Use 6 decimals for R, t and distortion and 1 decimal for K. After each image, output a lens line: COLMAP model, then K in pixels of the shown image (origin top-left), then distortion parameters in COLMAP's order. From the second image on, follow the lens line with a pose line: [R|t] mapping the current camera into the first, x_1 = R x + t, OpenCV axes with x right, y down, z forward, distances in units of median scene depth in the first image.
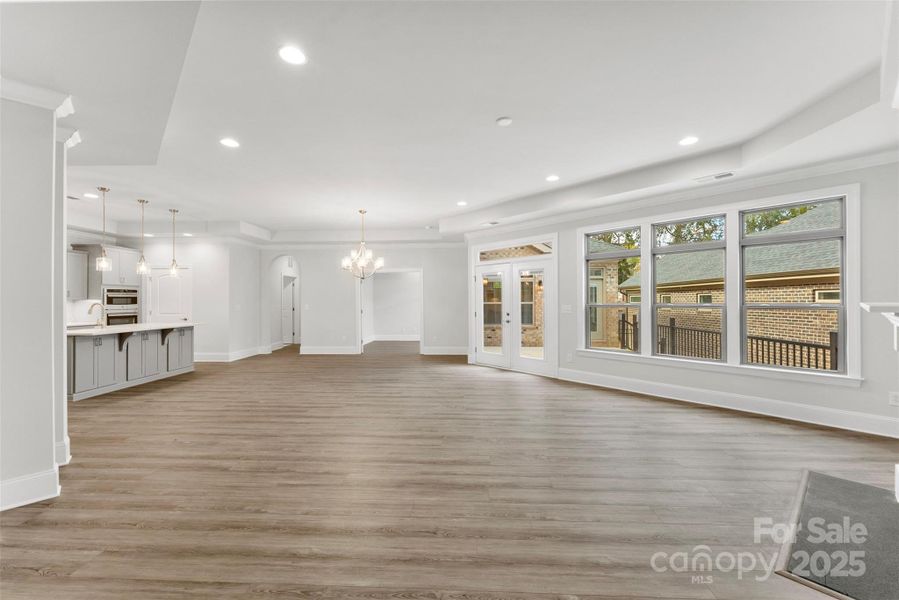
lens RADIAL K [[363.9, 0, 445.1], [0, 363.9, 299.0], [0, 0, 1]] dist [-0.000531, 0.000753]
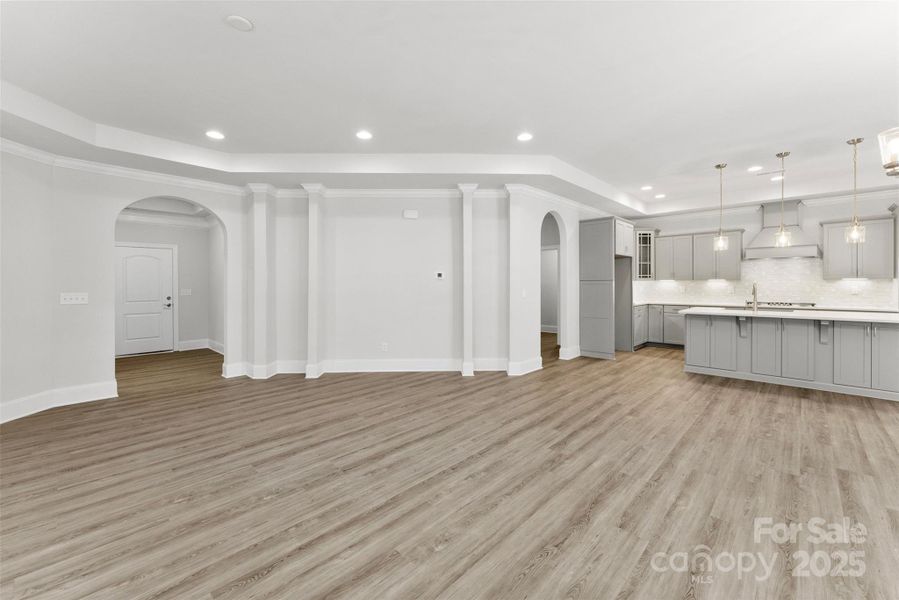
lens RADIAL K [[363.9, 0, 454.1], [0, 363.9, 287.3], [0, 0, 1]] dist [-0.000531, 0.000753]
pose [[-0.649549, 0.011490, -0.760233, 0.392067], [0.009459, 0.999931, 0.007031, 0.009379], [0.760261, -0.002624, -0.649613, 1.614555]]
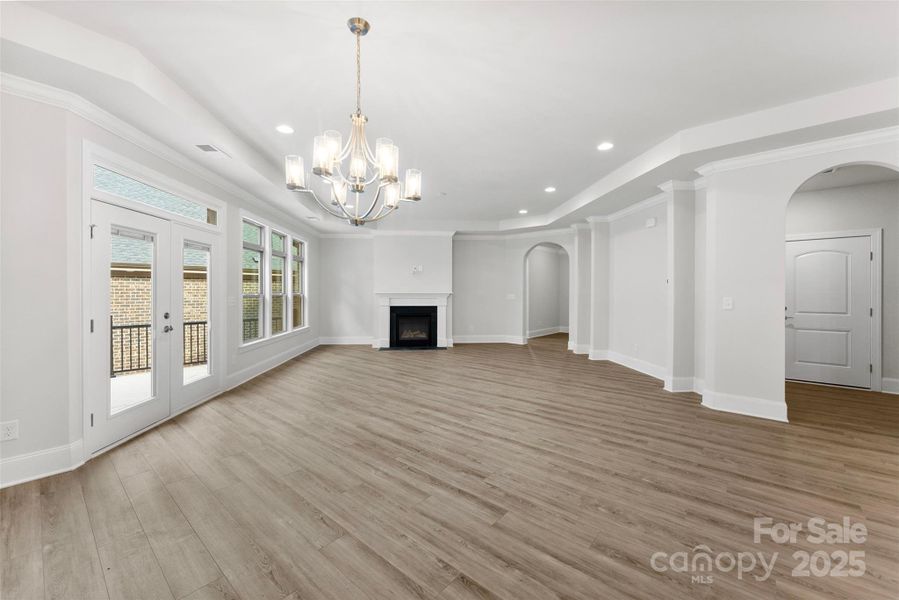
lens RADIAL K [[363.9, 0, 455.8], [0, 363.9, 294.8], [0, 0, 1]] dist [-0.000531, 0.000753]
pose [[-0.798482, -0.005046, 0.601998, -0.933587], [-0.001865, 0.999981, 0.005908, 0.014880], [-0.602016, 0.003595, -0.798476, 2.254824]]
